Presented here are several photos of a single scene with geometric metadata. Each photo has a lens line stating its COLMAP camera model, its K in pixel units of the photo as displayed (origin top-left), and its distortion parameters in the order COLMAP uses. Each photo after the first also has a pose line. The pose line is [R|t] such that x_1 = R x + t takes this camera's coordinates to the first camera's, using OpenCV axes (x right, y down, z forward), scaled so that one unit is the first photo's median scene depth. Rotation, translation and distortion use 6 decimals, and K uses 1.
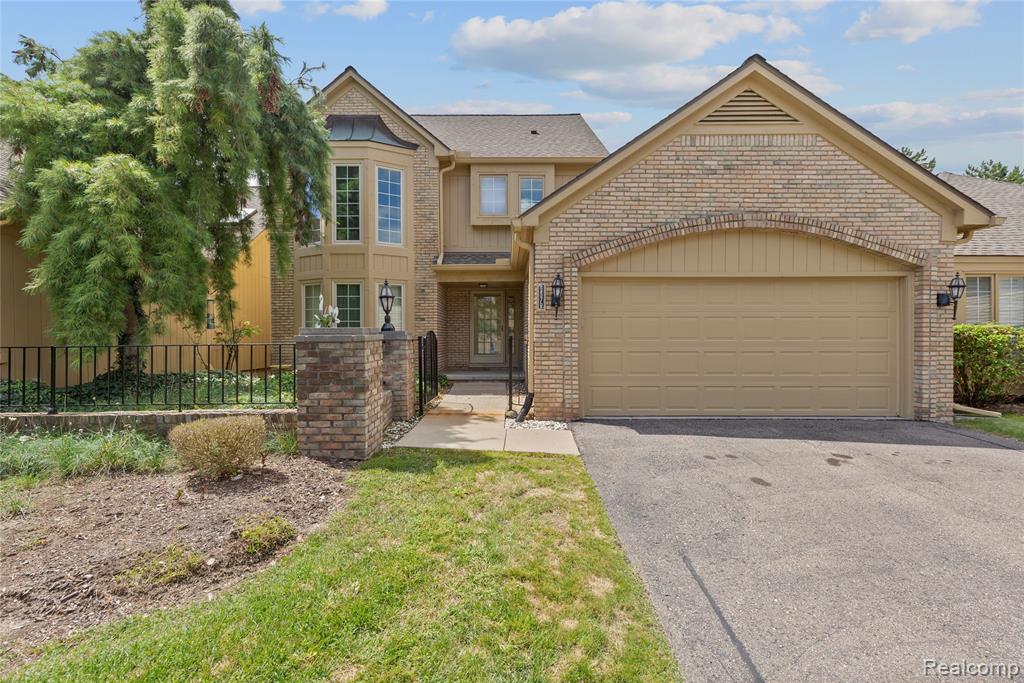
lens RADIAL K [[473.1, 0, 503.3], [0, 473.1, 342.2], [0, 0, 1]] dist [0.003436, -0.000191]
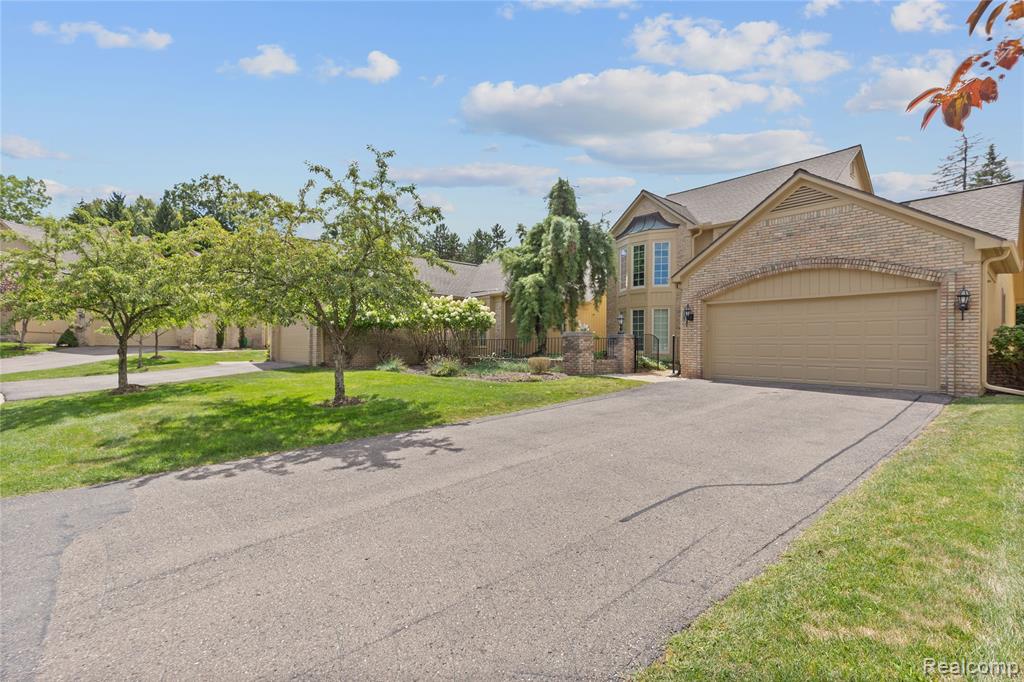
lens RADIAL K [[473.1, 0, 507.1], [0, 473.1, 340.3], [0, 0, 1]] dist [0.003436, -0.000191]
pose [[0.649752, -0.002892, -0.760141, 1.098506], [-0.019389, 0.999604, -0.020377, 0.061032], [0.759899, 0.027979, 0.649439, -0.848444]]
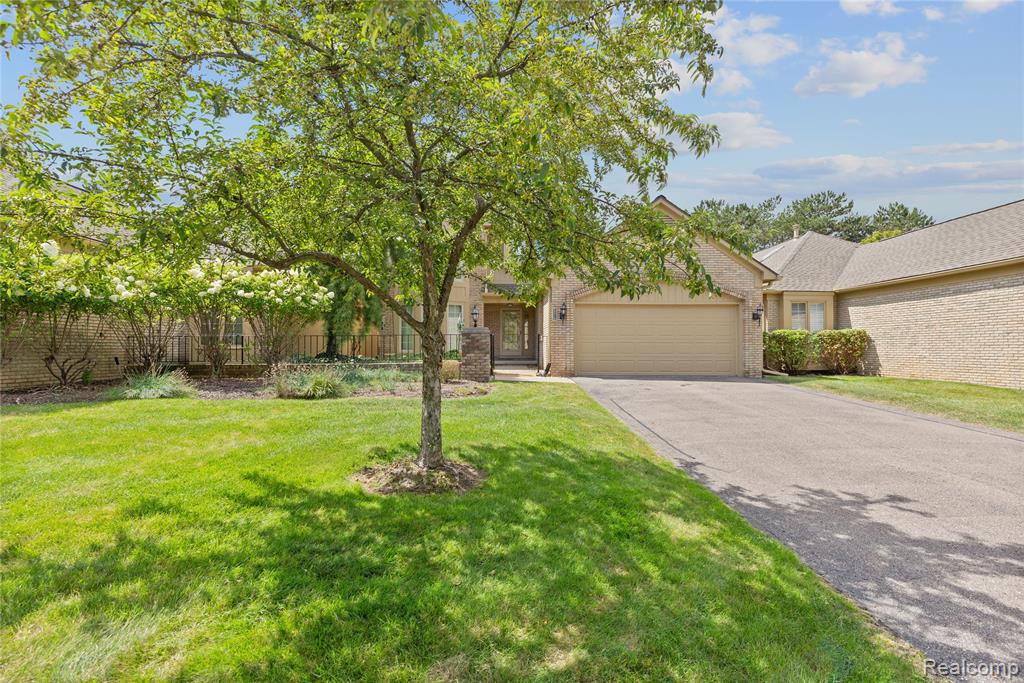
lens RADIAL K [[473.1, 0, 509.8], [0, 473.1, 344.8], [0, 0, 1]] dist [0.003436, -0.000191]
pose [[0.998940, 0.001870, 0.045994, -0.192908], [-0.001020, 0.999828, -0.018501, 0.066822], [-0.046021, 0.018434, 0.998770, -0.930155]]
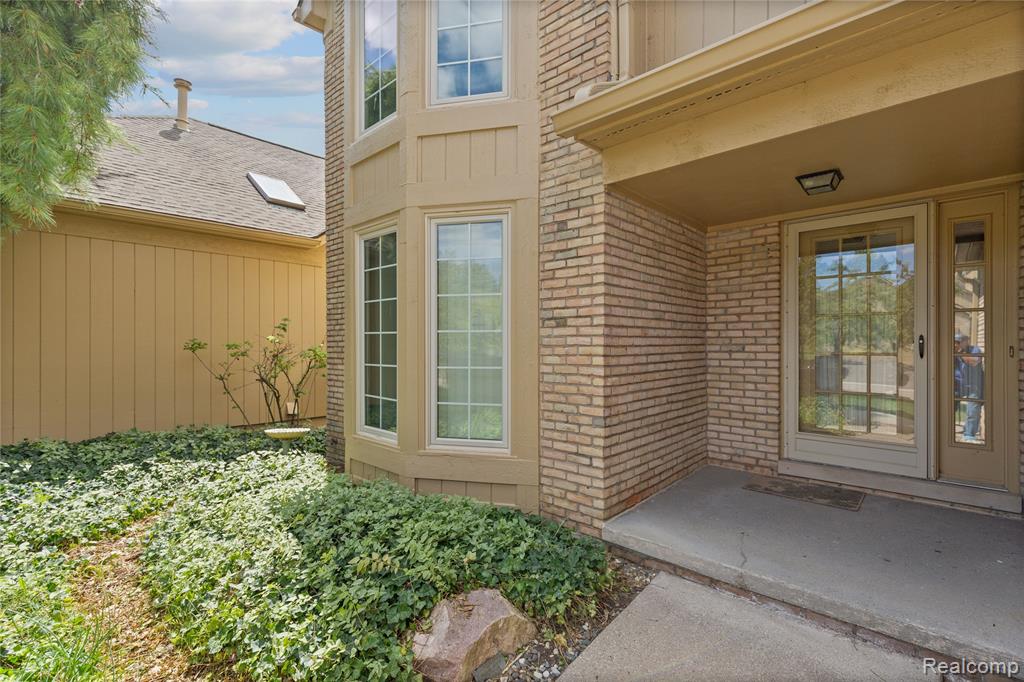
lens RADIAL K [[473.1, 0, 512.5], [0, 473.1, 340.8], [0, 0, 1]] dist [0.003436, -0.000191]
pose [[0.742544, -0.002704, -0.669792, 0.008583], [-0.009486, 0.999849, -0.014553, -0.048288], [0.669730, 0.017160, 0.742406, 1.180965]]
